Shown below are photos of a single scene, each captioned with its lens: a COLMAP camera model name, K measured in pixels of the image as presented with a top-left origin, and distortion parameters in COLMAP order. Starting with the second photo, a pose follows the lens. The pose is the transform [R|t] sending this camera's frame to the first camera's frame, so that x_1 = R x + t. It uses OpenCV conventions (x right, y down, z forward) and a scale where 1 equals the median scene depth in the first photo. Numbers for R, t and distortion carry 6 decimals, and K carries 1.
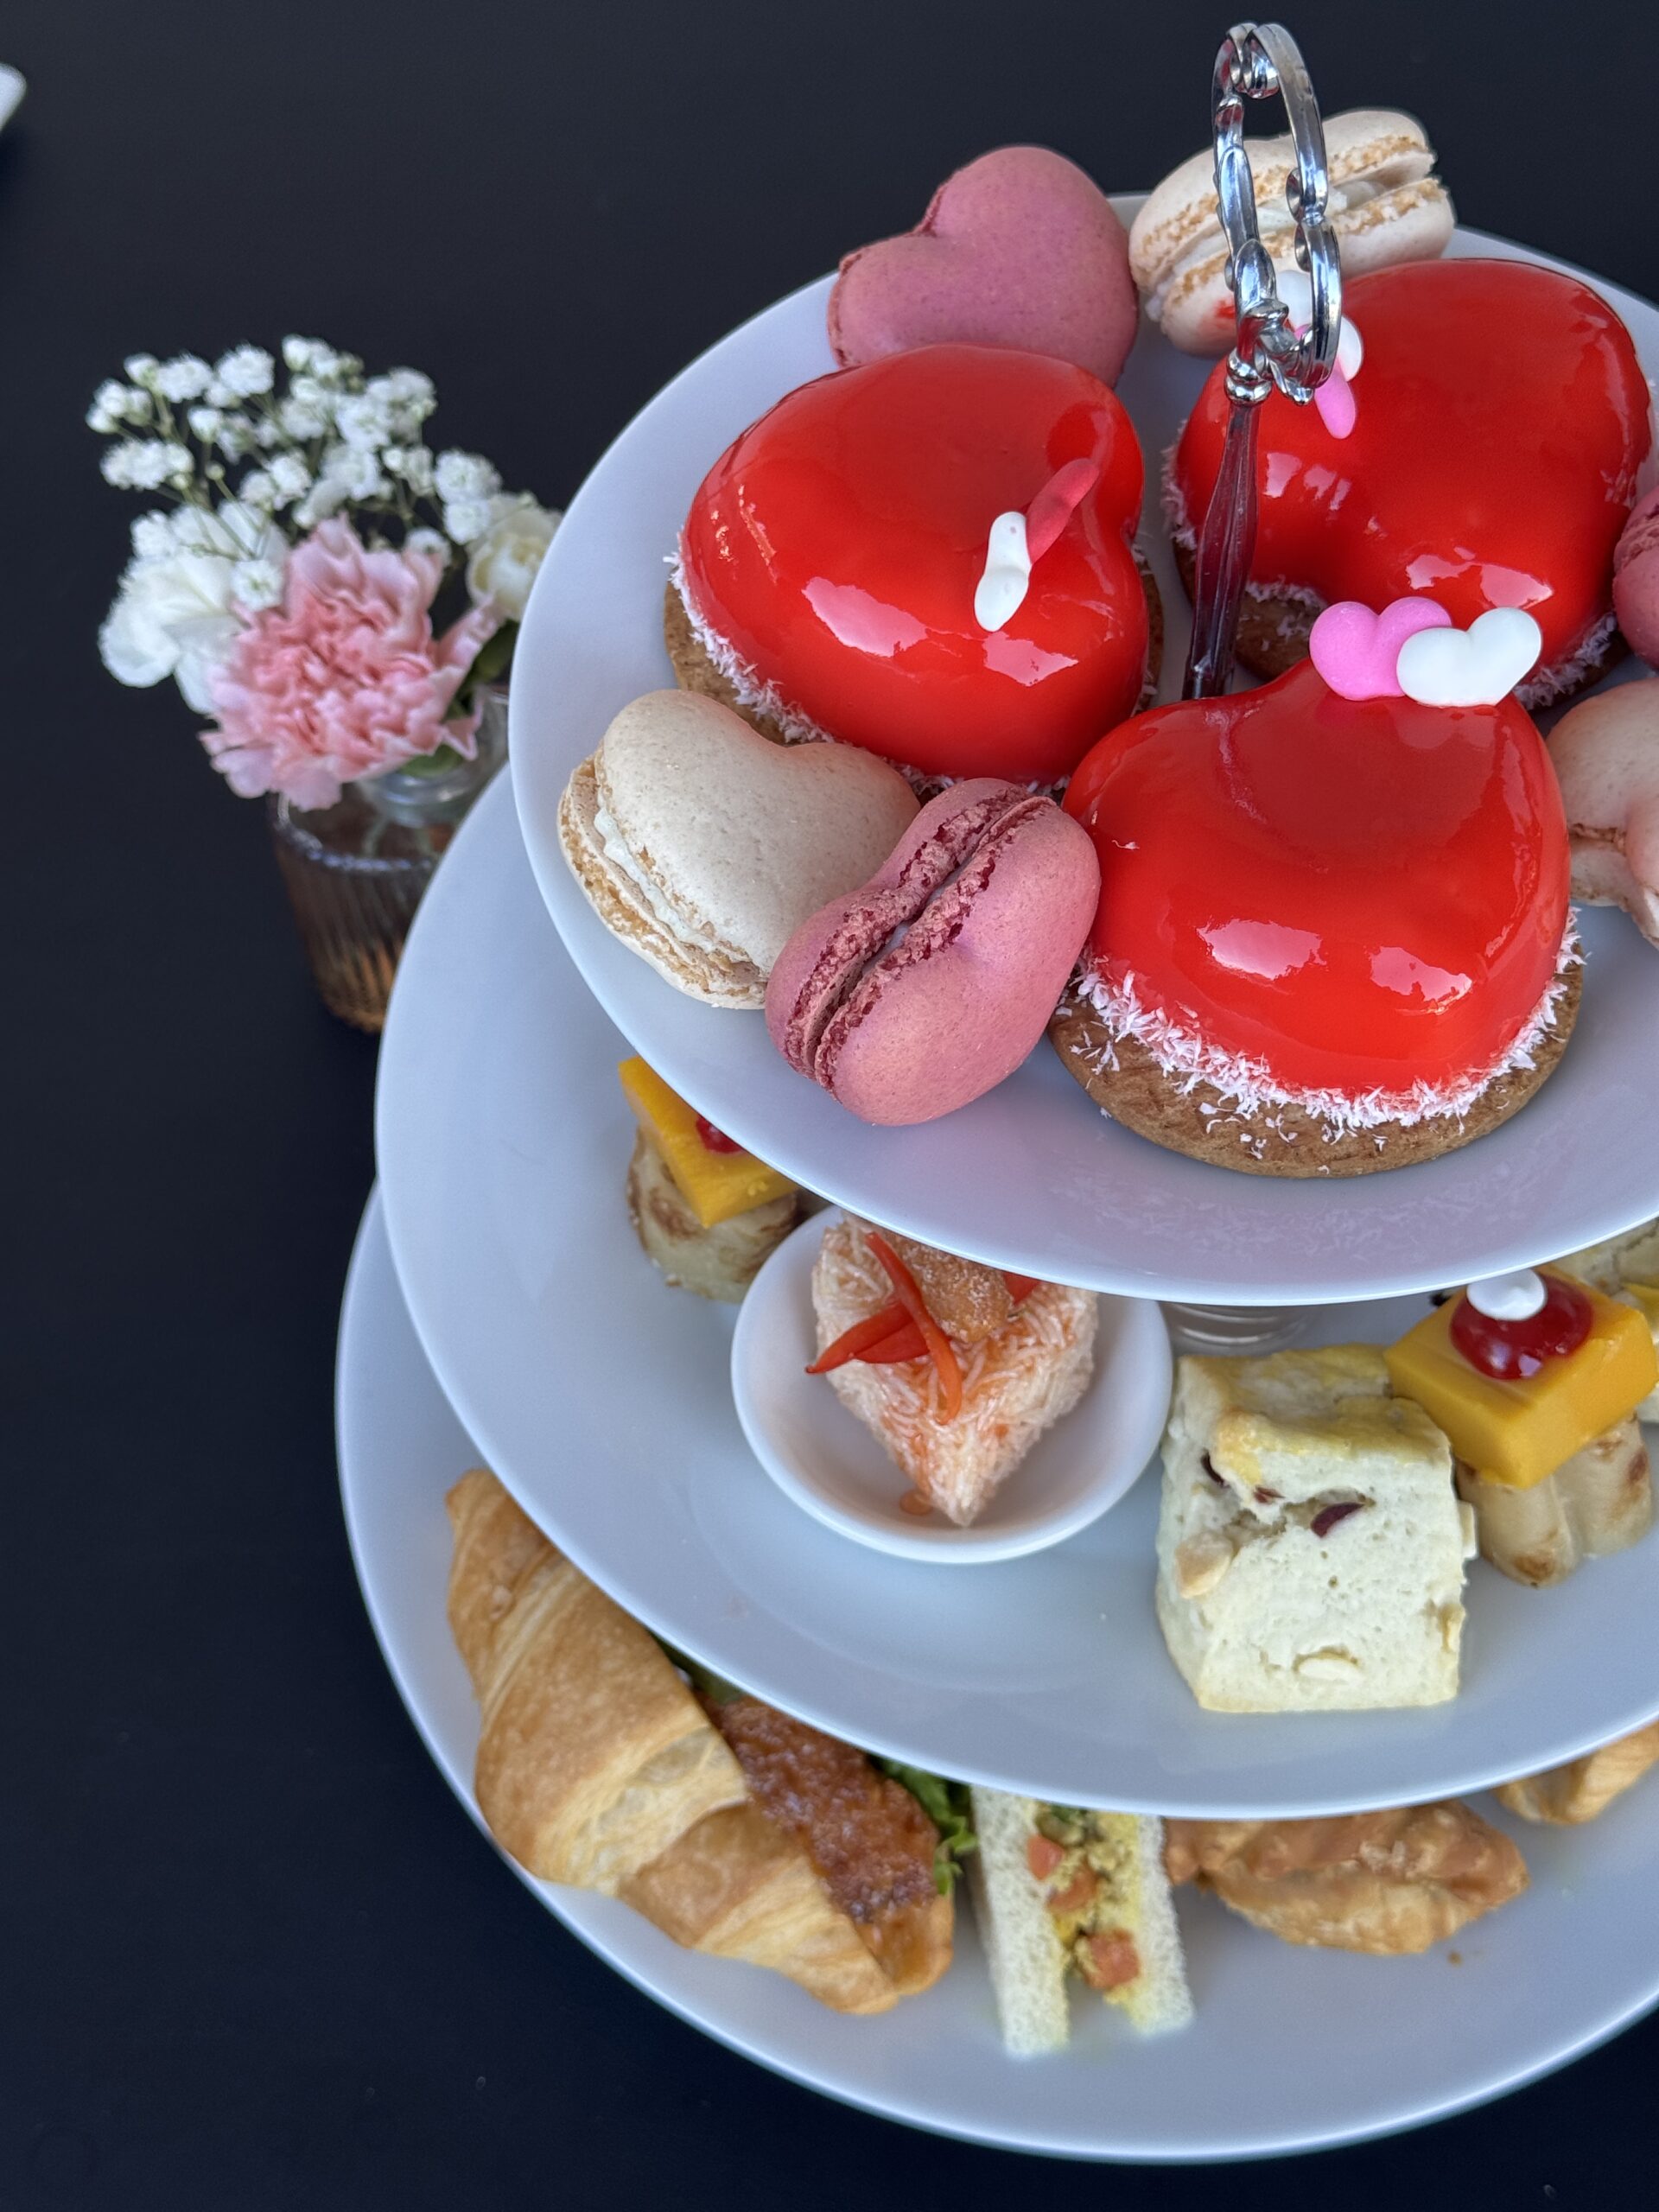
lens RADIAL K [[3103.4, 0, 1085.7], [0, 3103.4, 1104.7], [0, 0, 1]] dist [0.167744, -0.002351]
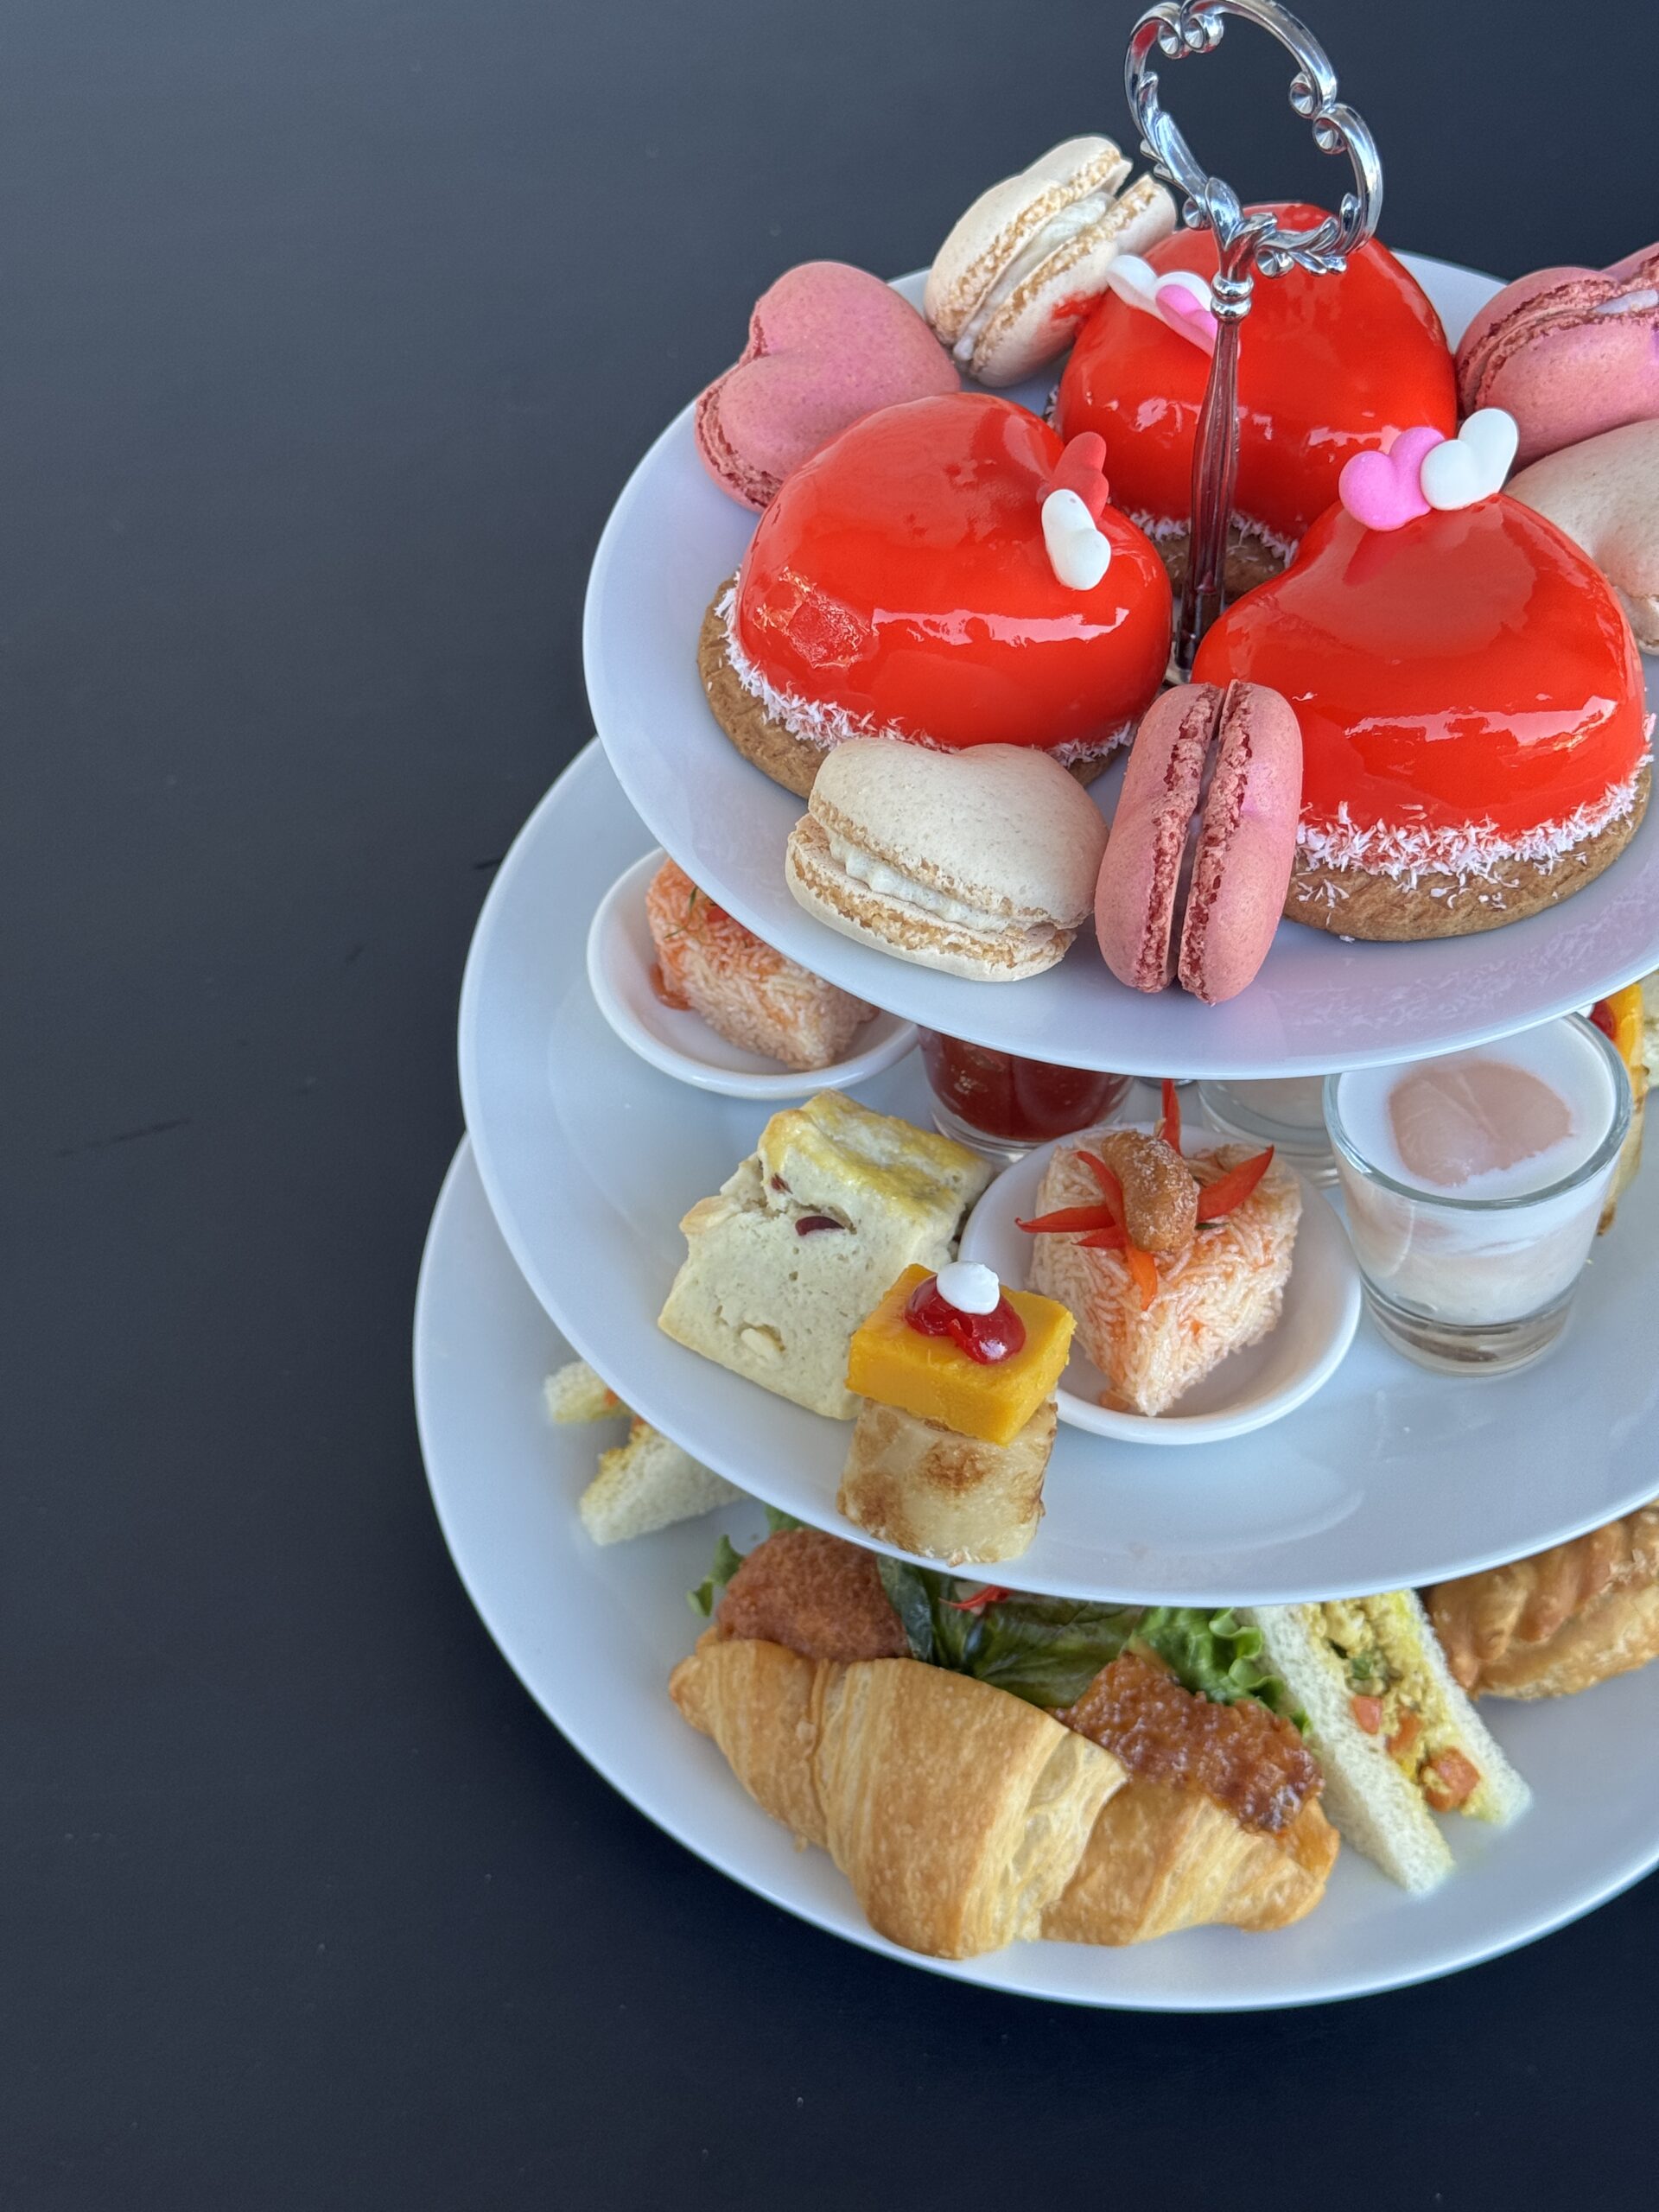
lens RADIAL K [[3103.4, 0, 1085.7], [0, 3103.4, 1104.7], [0, 0, 1]] dist [0.167744, -0.002351]
pose [[0.859365, -0.386124, 0.335261, -0.484013], [0.419793, 0.907078, -0.031350, 0.053429], [-0.292003, 0.167682, 0.941603, -0.033200]]
